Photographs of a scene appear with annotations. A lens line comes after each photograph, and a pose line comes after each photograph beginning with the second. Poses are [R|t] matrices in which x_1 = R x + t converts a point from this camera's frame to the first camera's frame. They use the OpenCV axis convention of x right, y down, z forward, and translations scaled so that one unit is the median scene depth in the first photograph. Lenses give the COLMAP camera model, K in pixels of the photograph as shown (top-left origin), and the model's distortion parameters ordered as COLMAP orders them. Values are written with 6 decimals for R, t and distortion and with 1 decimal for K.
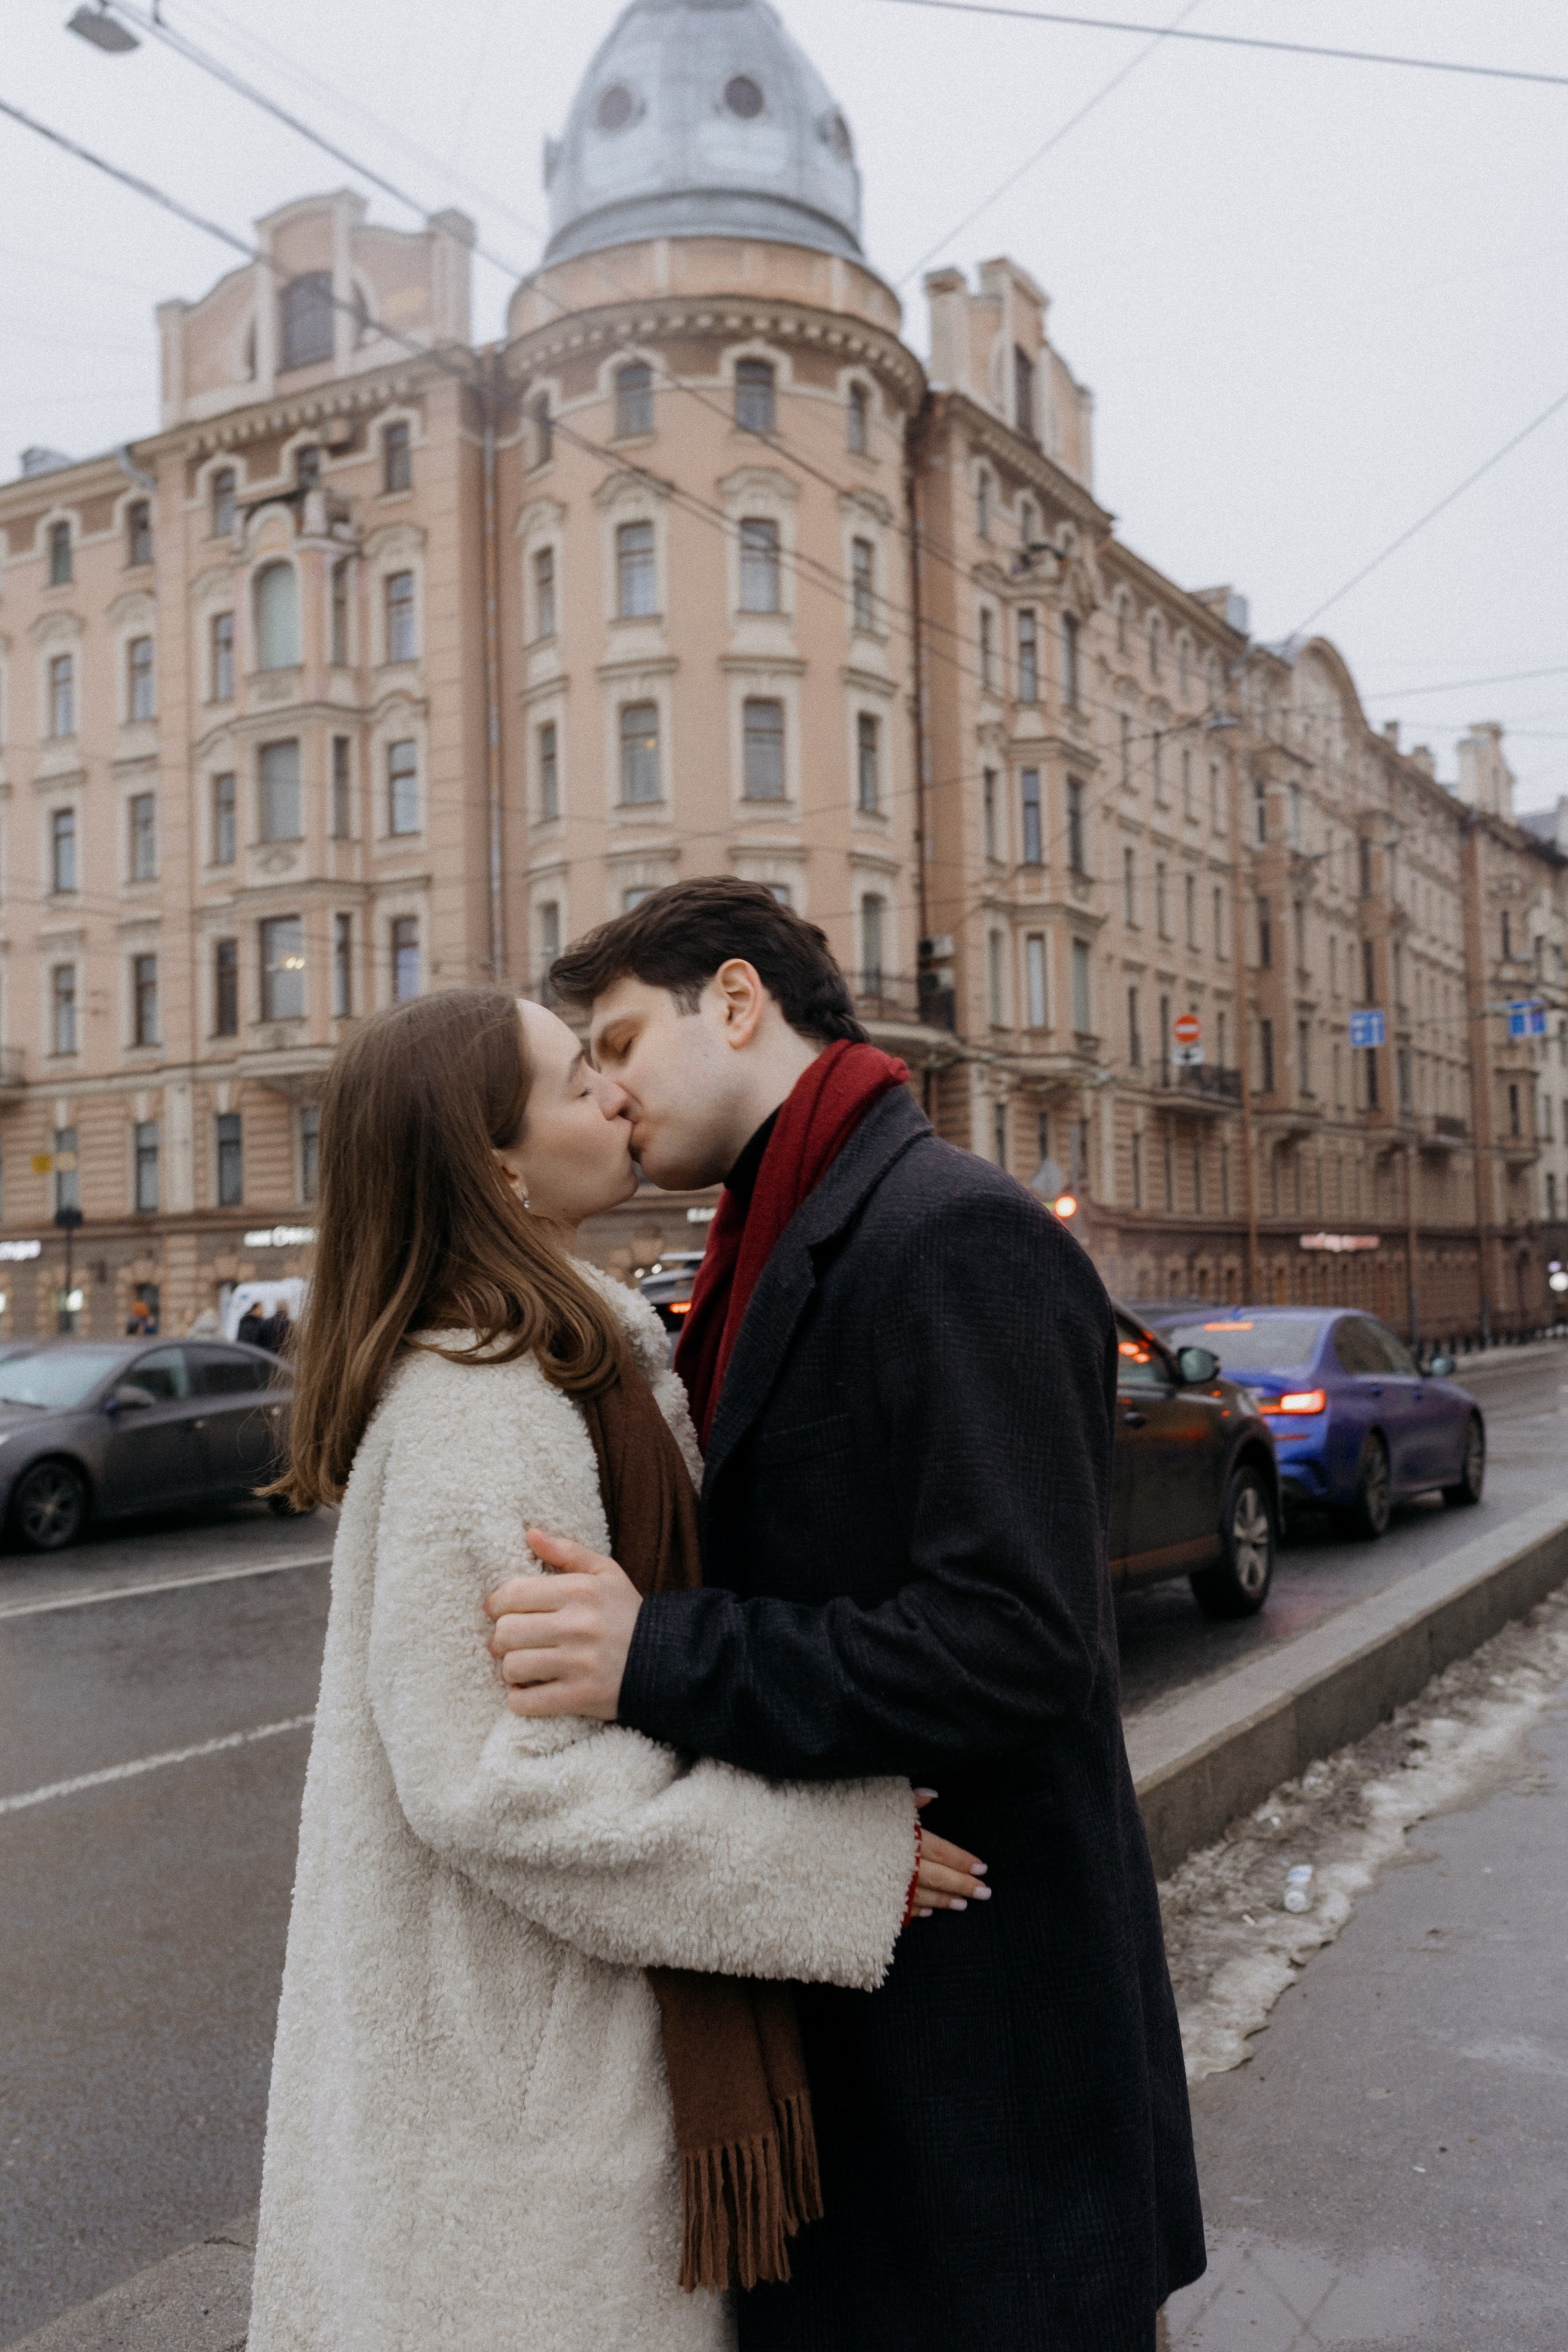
lens RADIAL K [[2226.1, 0, 781.0], [0, 2226.1, 1170.9], [0, 0, 1]] dist [-0.003743, 0.000000]
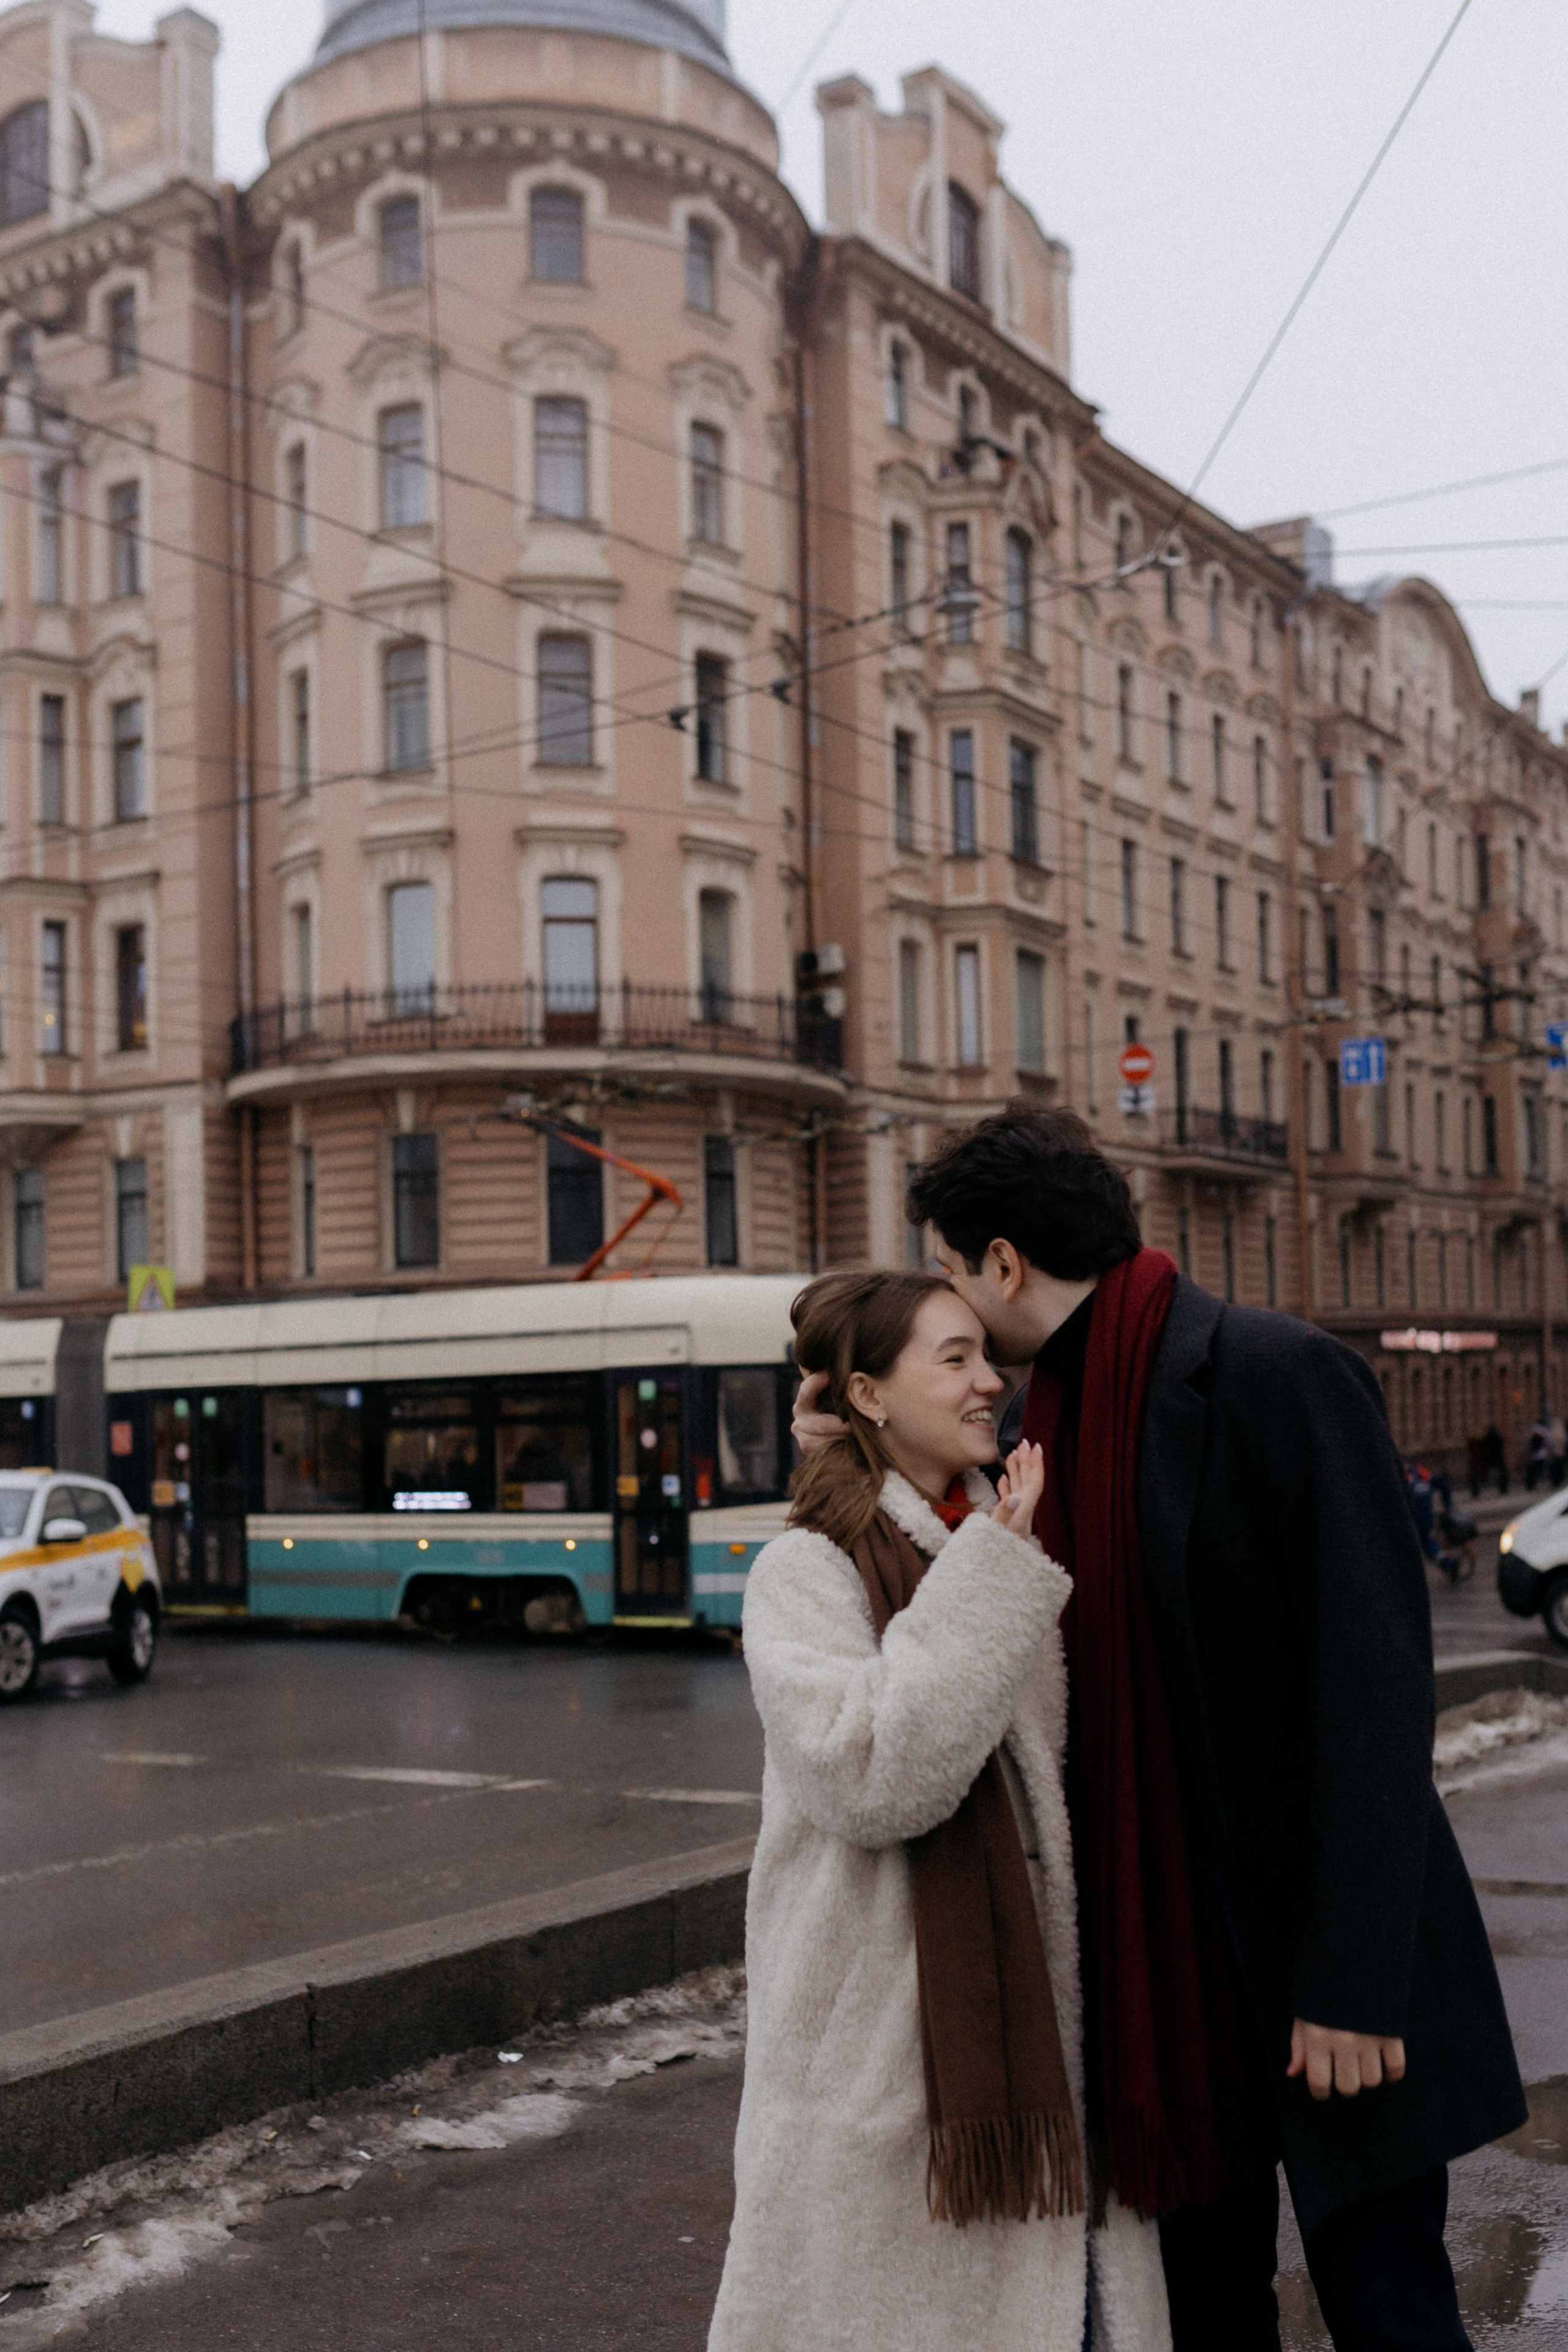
lens RADIAL K [[2534.7, 0, 774.4], [0, 2534.7, 1315.6], [0, 0, 1]] dist [-0.004831, 0.000000]
pose [[0.998059, 0.001549, -0.062254, 0.108390], [0.000022, 0.999682, 0.025229, 0.000603], [0.062274, -0.025181, 0.997741, 0.117804]]
